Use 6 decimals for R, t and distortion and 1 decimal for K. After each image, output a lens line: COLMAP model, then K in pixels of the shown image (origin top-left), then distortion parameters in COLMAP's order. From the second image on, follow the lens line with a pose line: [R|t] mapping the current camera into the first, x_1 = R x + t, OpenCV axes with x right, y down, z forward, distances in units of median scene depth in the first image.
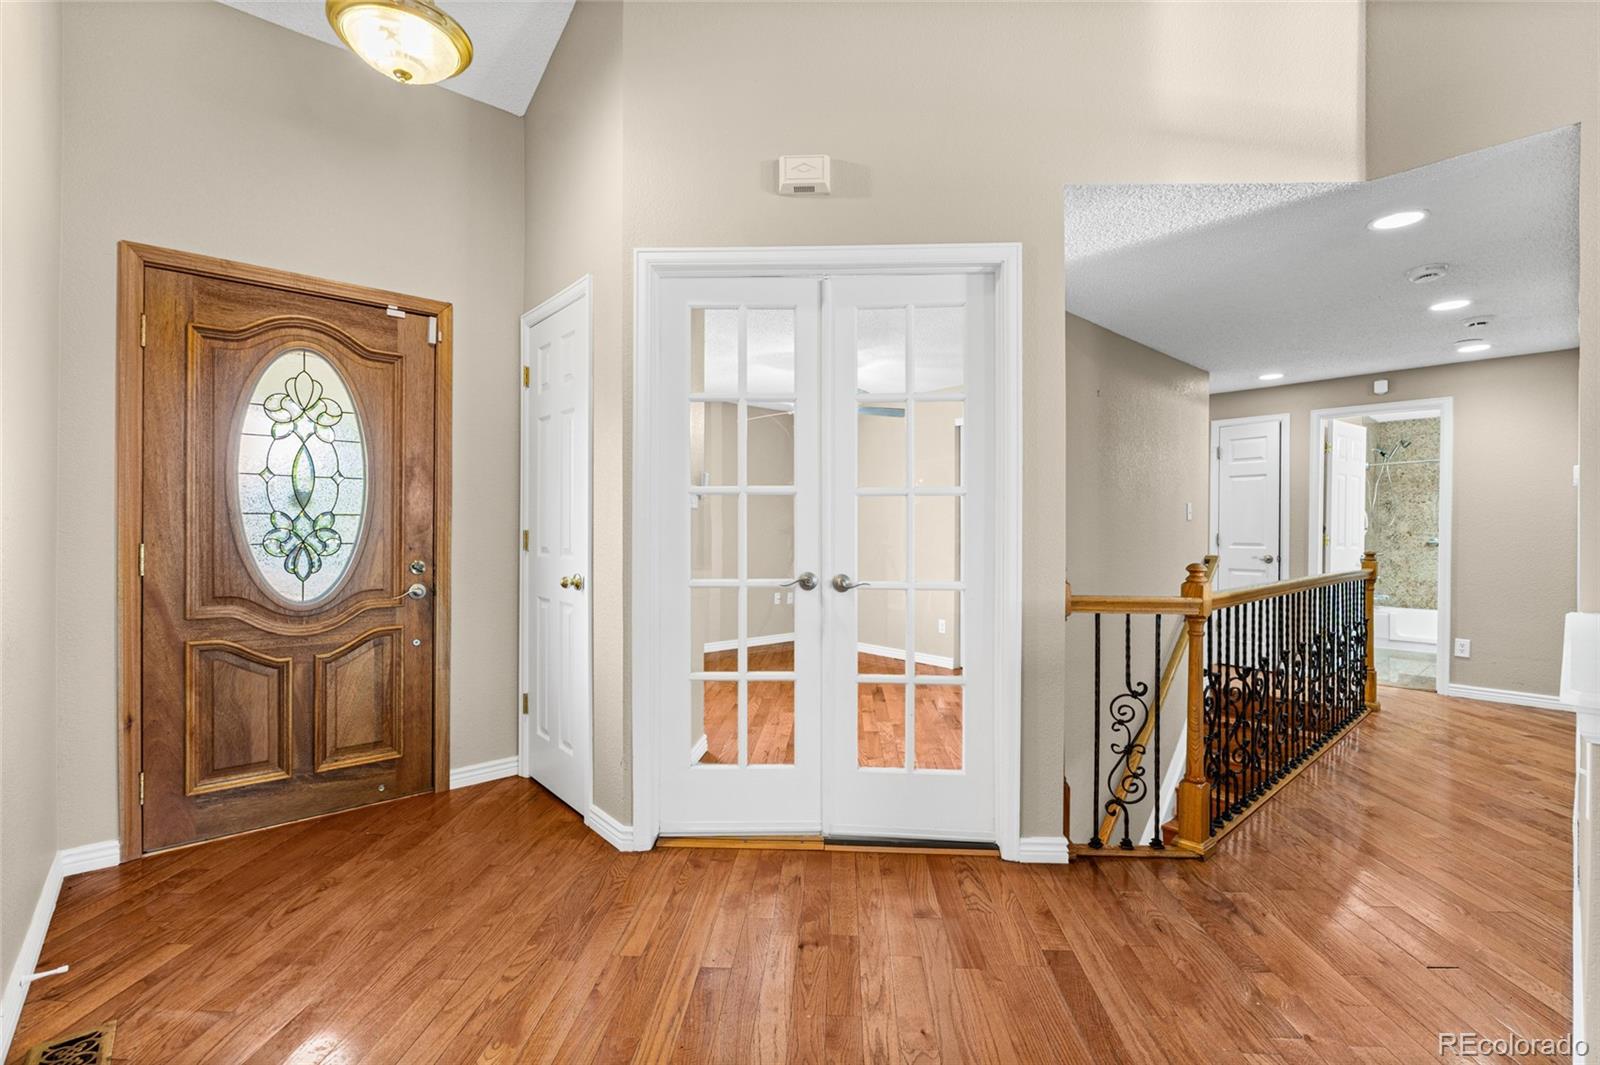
lens RADIAL K [[705.7, 0, 800.0], [0, 705.7, 532.5], [0, 0, 1]] dist [-0.002919, -0.000212]
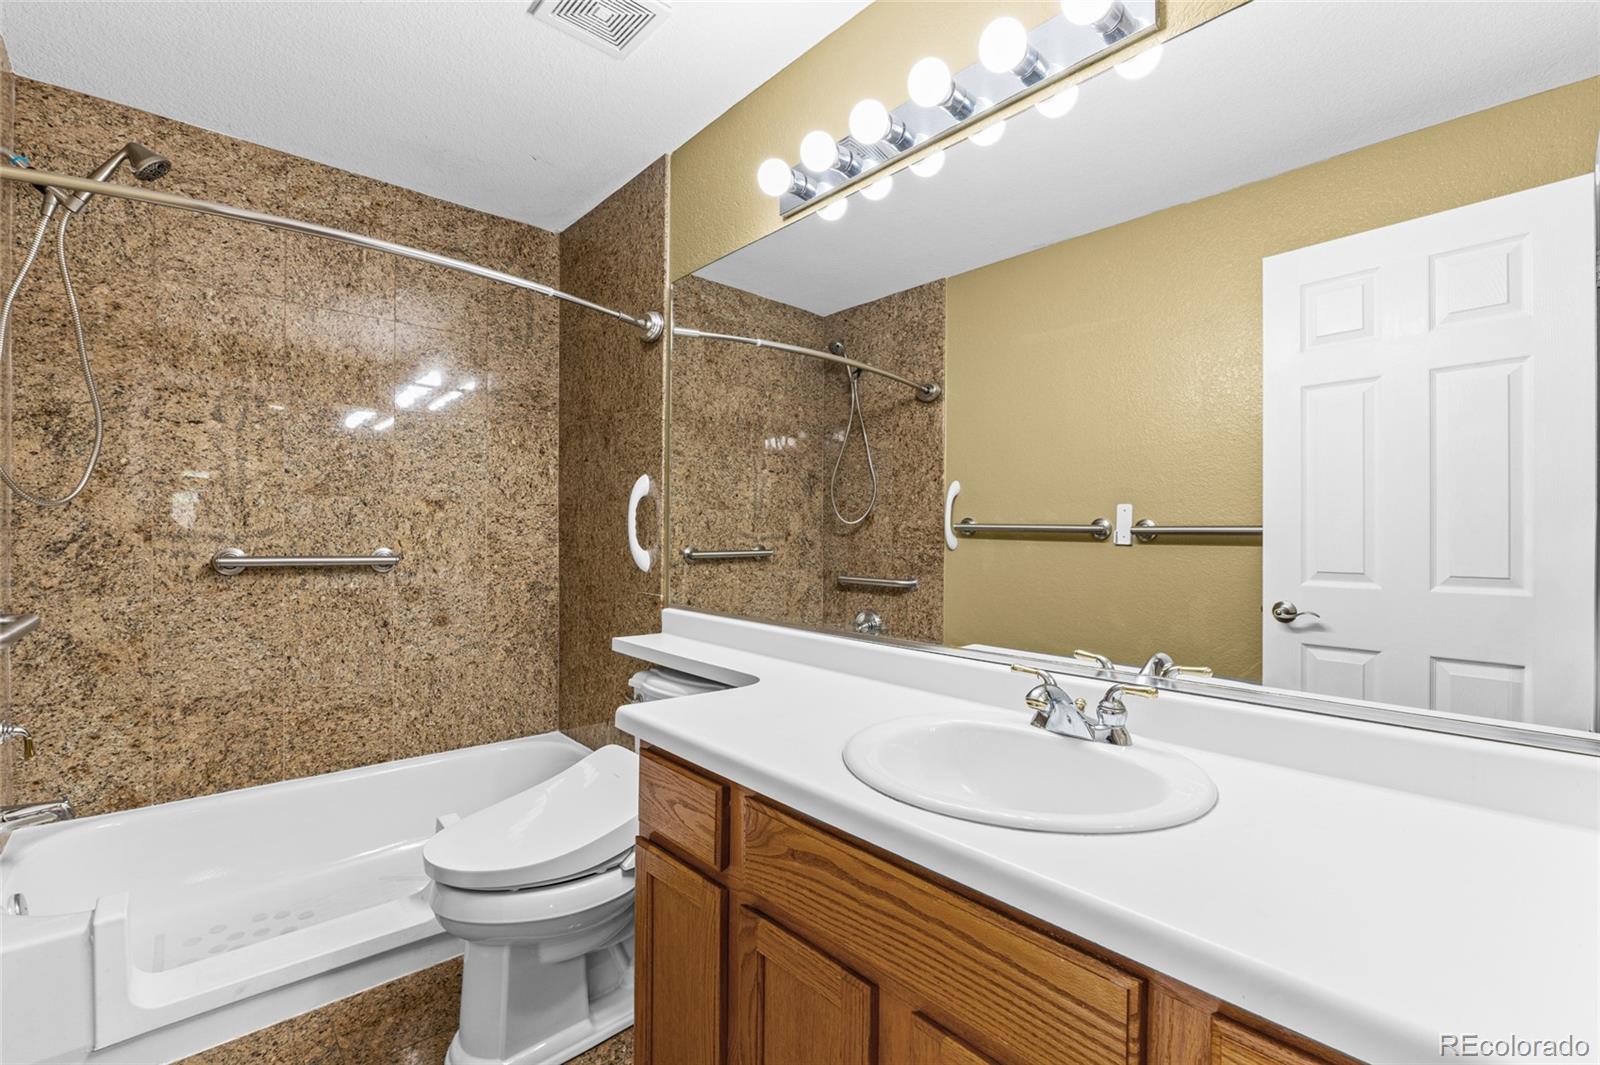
lens RADIAL K [[690.7, 0, 804.0], [0, 690.7, 527.6], [0, 0, 1]] dist [-0.003241, -0.000941]
pose [[-0.019477, 0.000602, 0.999810, 0.590319], [0.004370, 0.999990, -0.000517, 0.001126], [-0.999801, 0.004359, -0.019480, 0.743997]]
